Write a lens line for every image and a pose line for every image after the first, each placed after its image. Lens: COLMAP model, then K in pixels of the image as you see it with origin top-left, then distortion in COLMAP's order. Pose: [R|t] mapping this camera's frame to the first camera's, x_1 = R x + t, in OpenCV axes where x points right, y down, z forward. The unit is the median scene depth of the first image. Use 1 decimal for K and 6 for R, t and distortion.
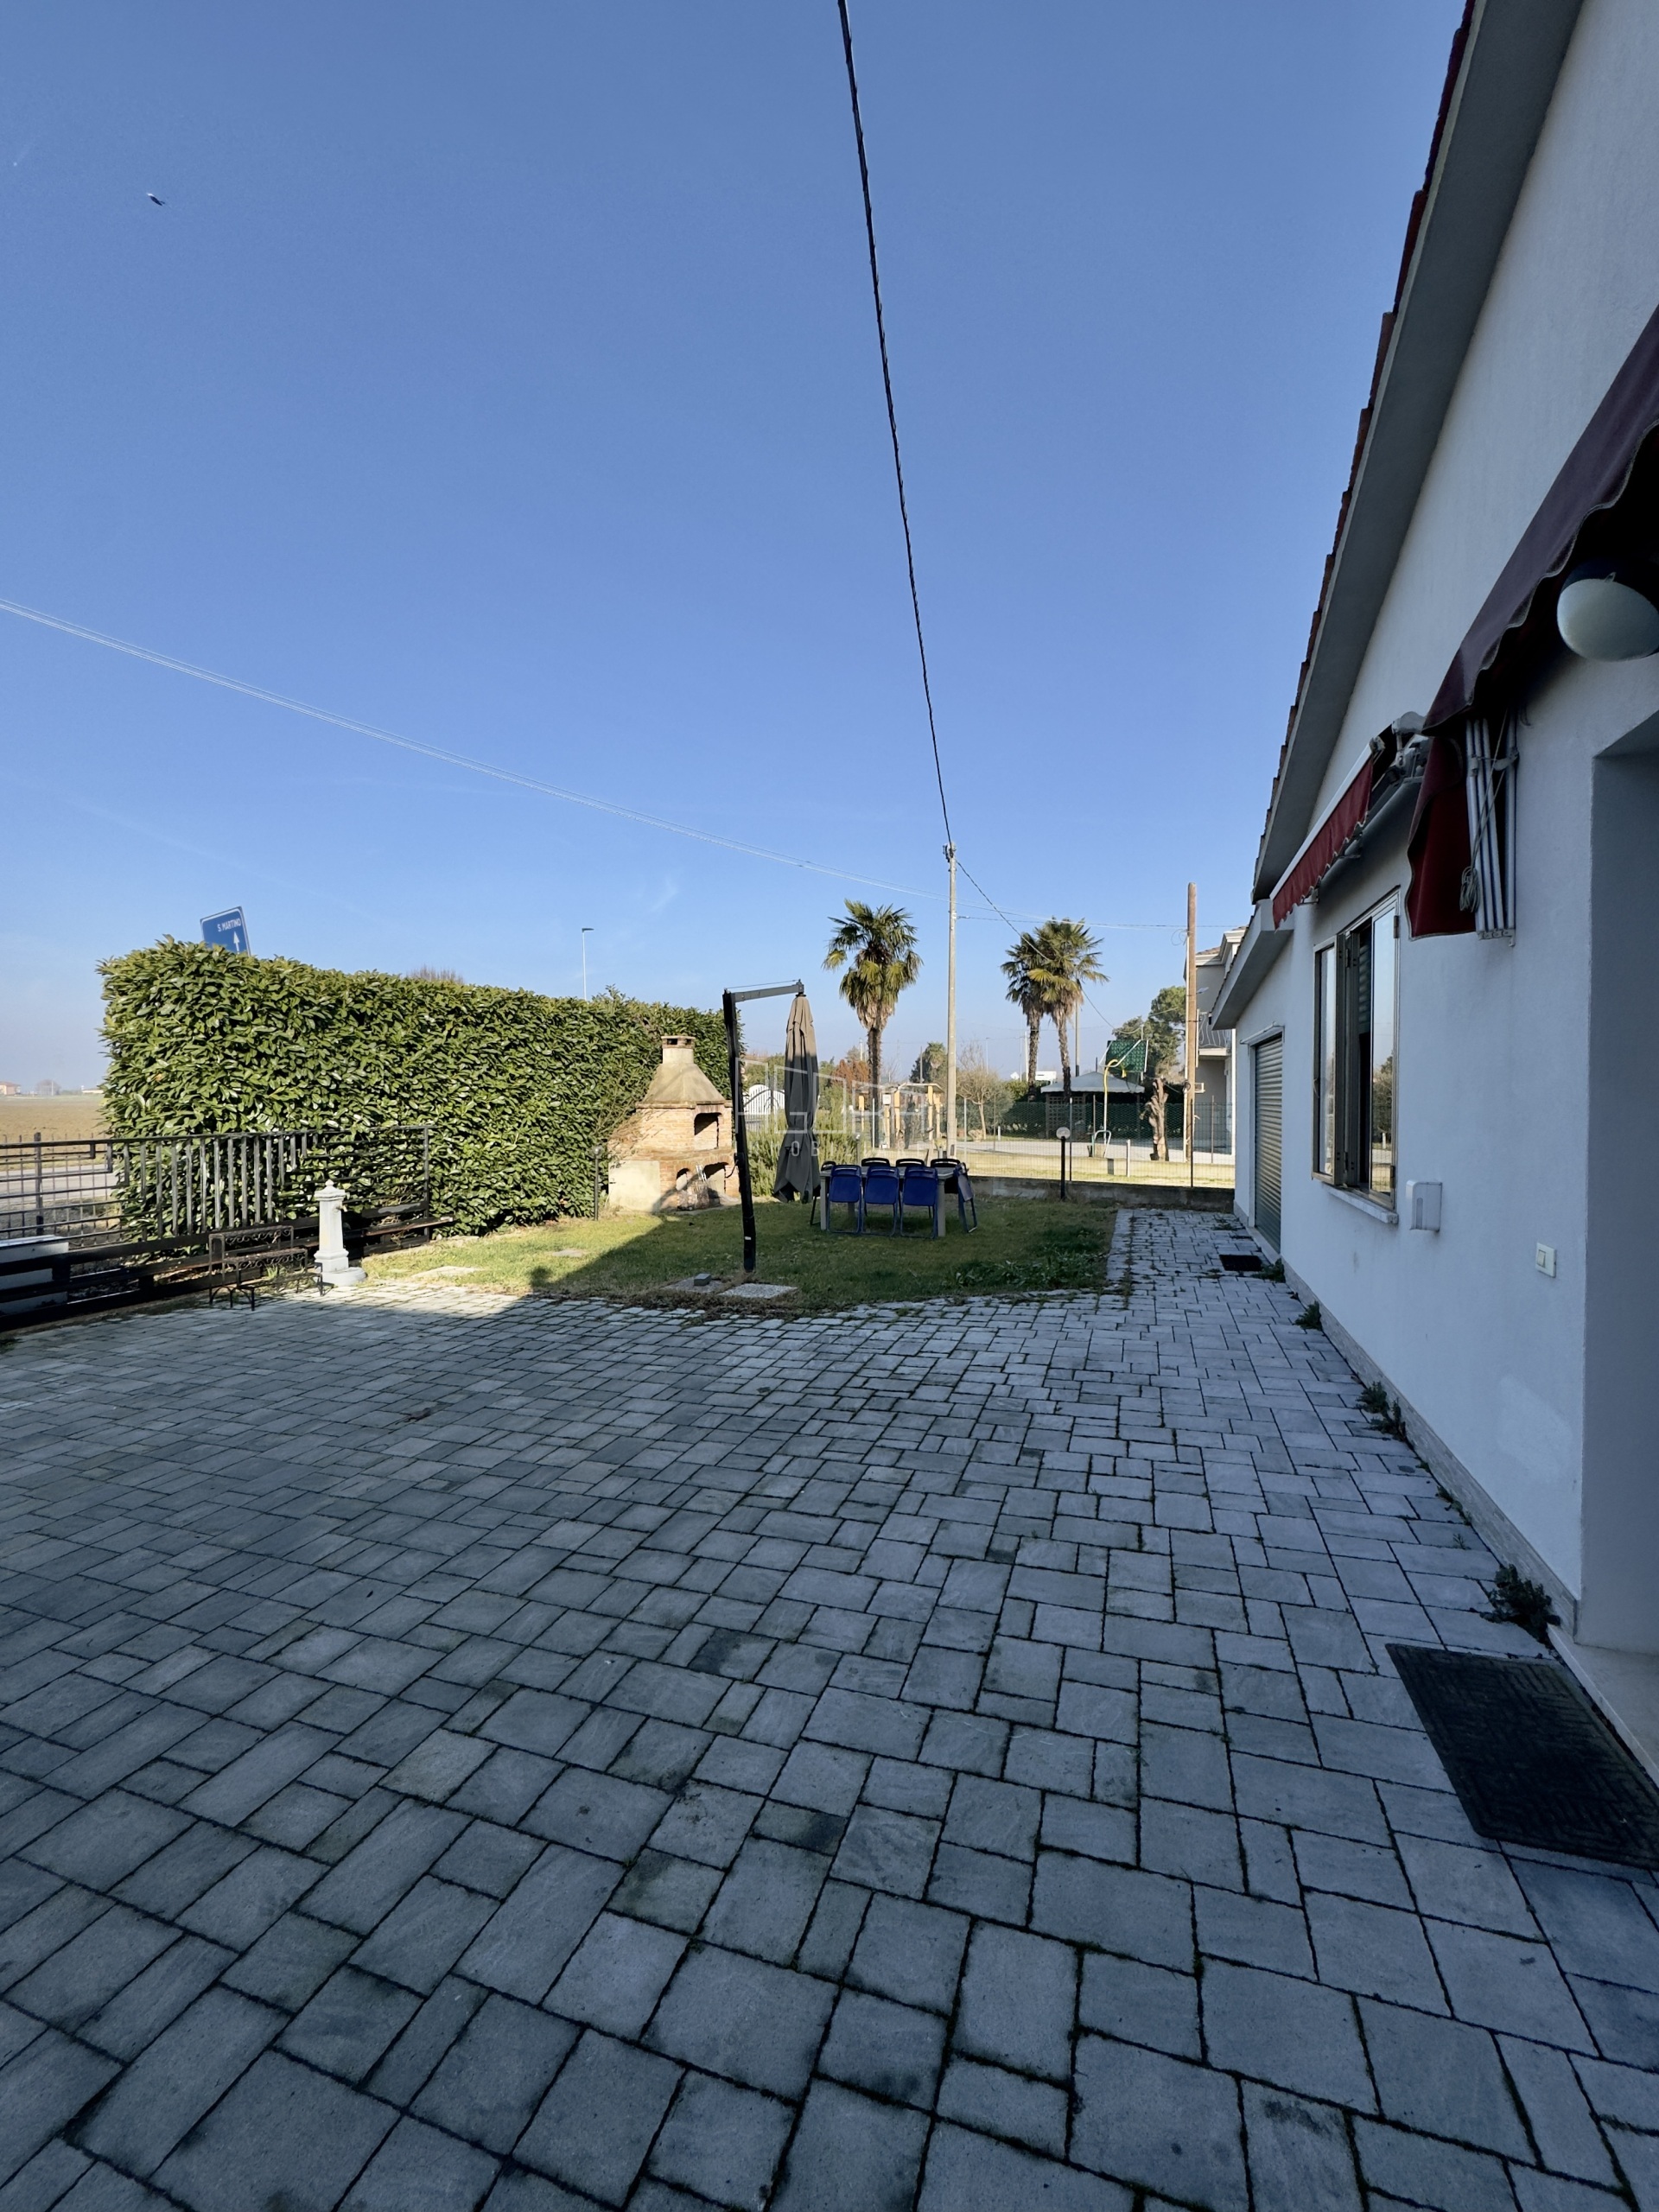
lens RADIAL K [[874.8, 0, 829.5], [0, 874.8, 1106.0], [0, 0, 1]] dist [-0.005071, 0.000524]
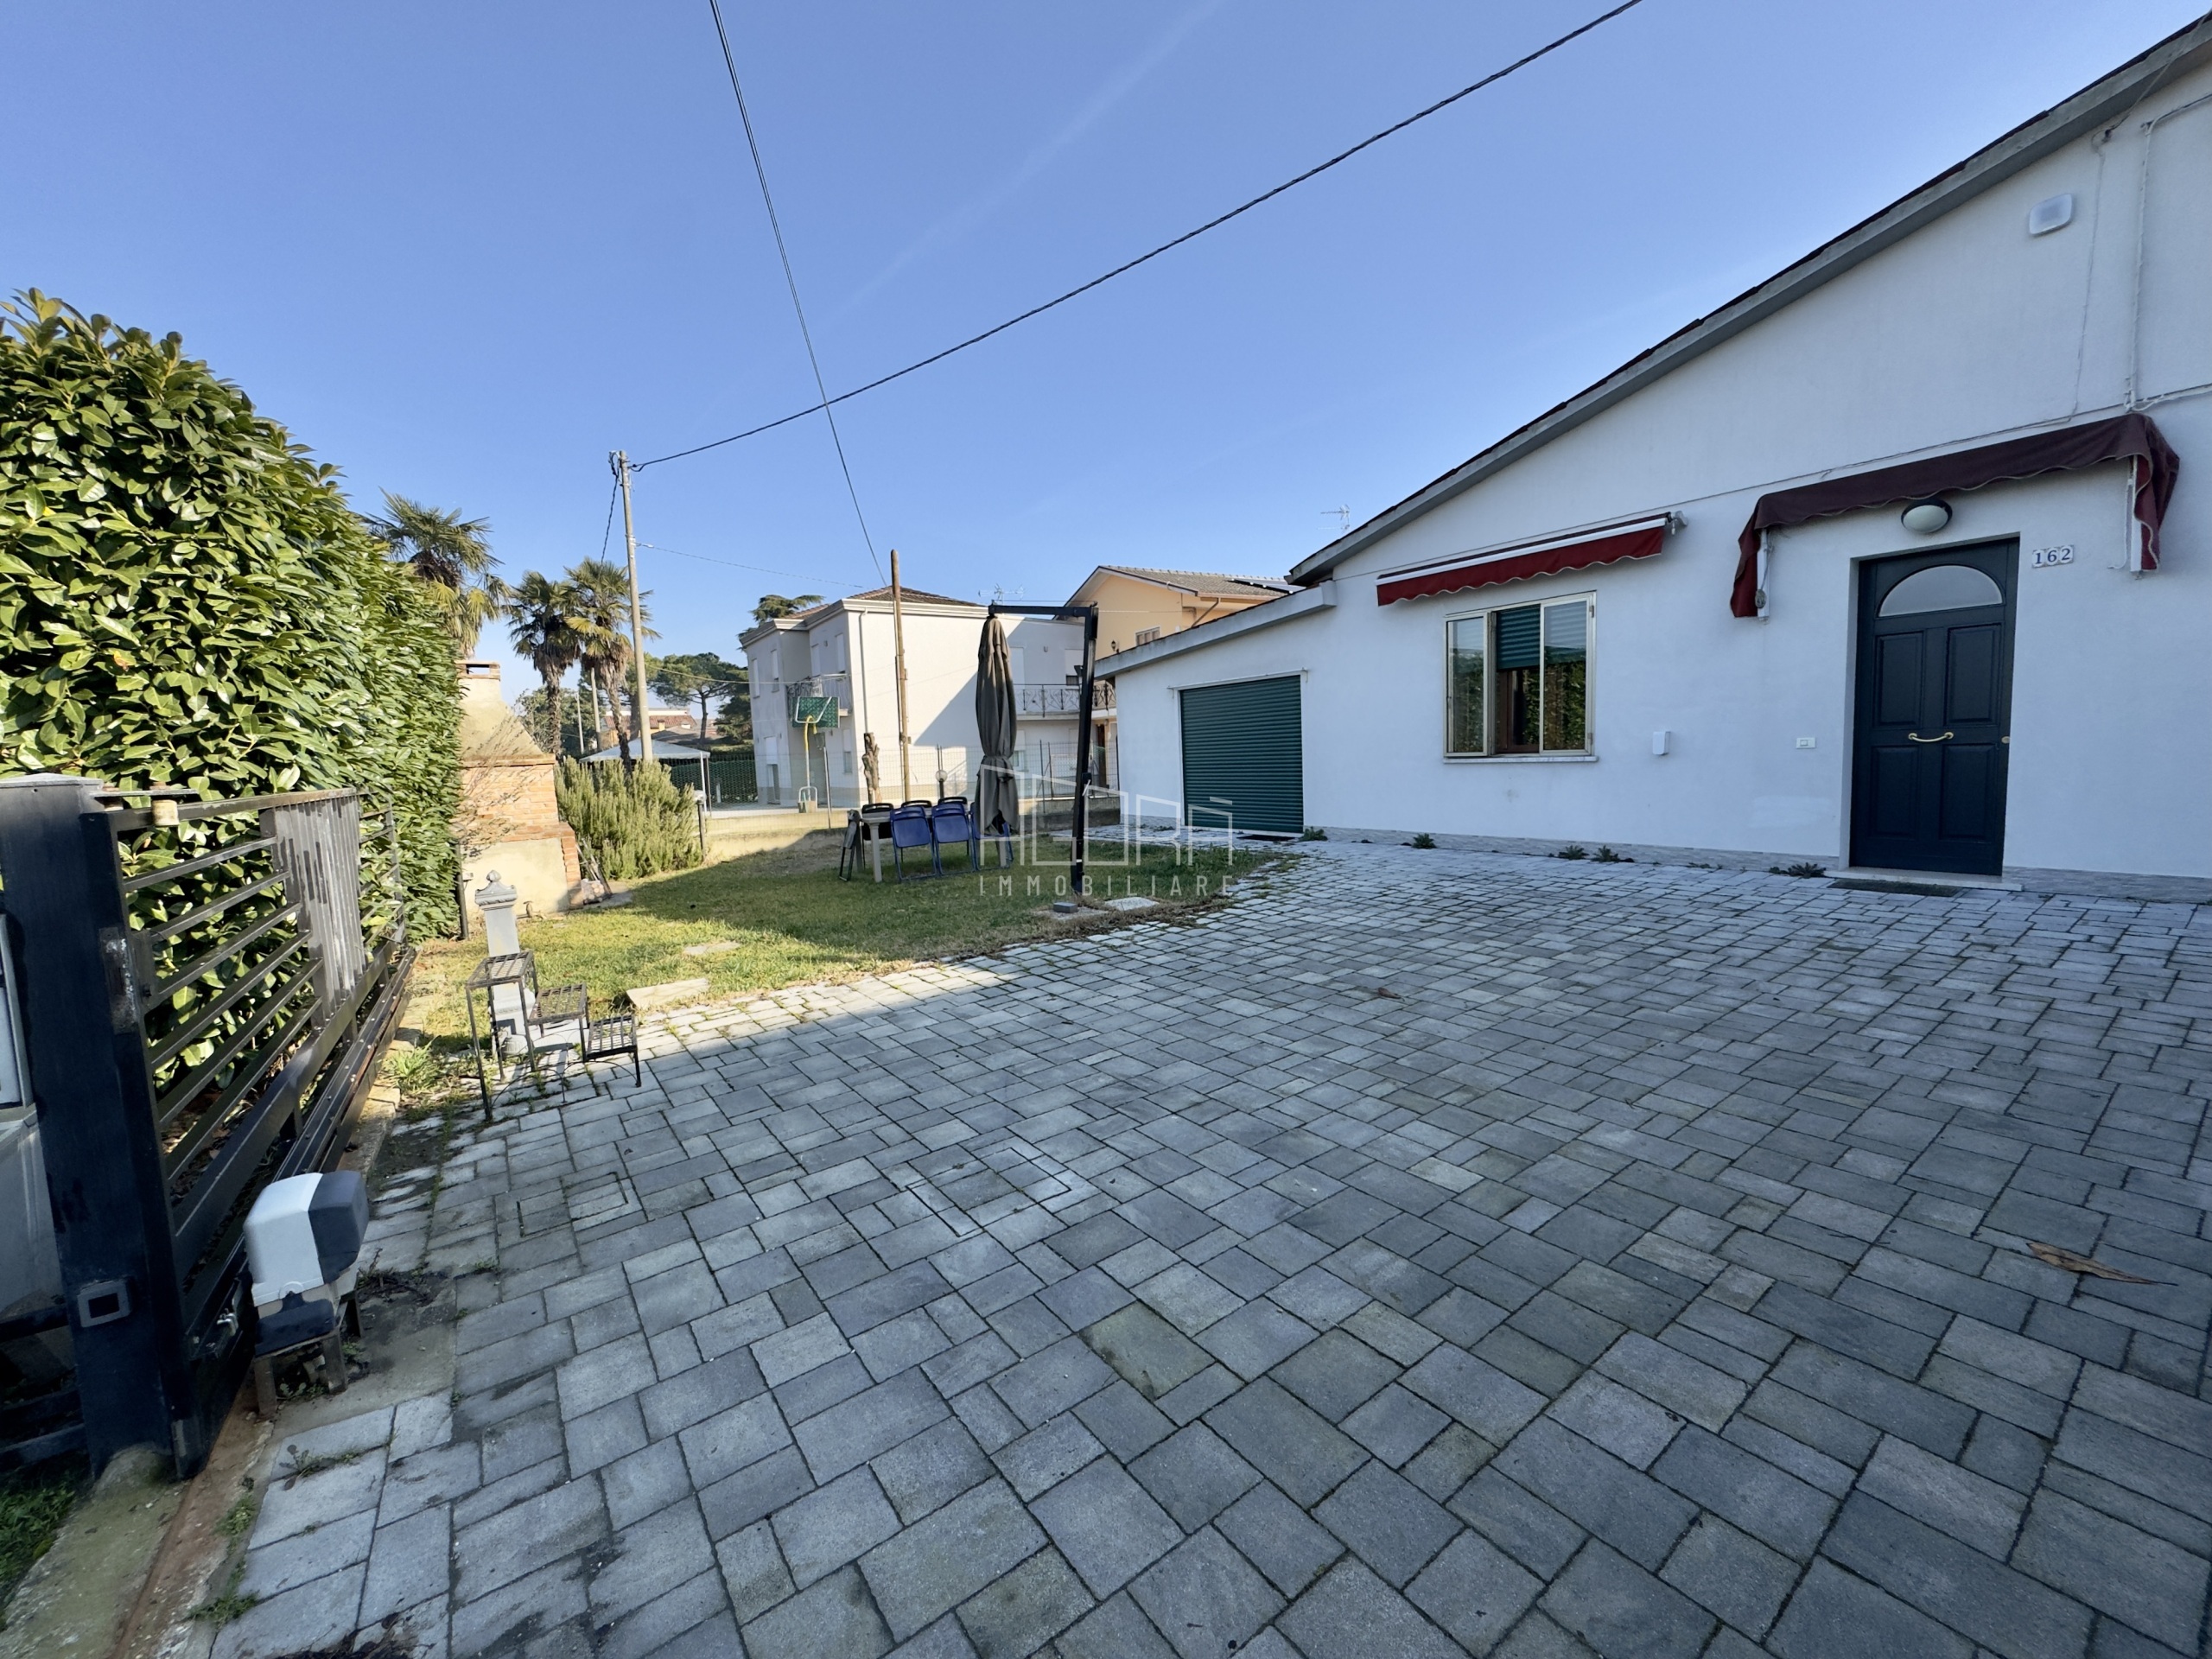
lens RADIAL K [[882.4, 0, 1106.0], [0, 882.4, 829.5], [0, 0, 1]] dist [-0.002319, -0.000066]
pose [[0.567204, -0.093247, 0.818281, -1.347540], [0.051280, 0.995640, 0.077913, 0.061761], [-0.821979, -0.002231, 0.569513, 0.625708]]
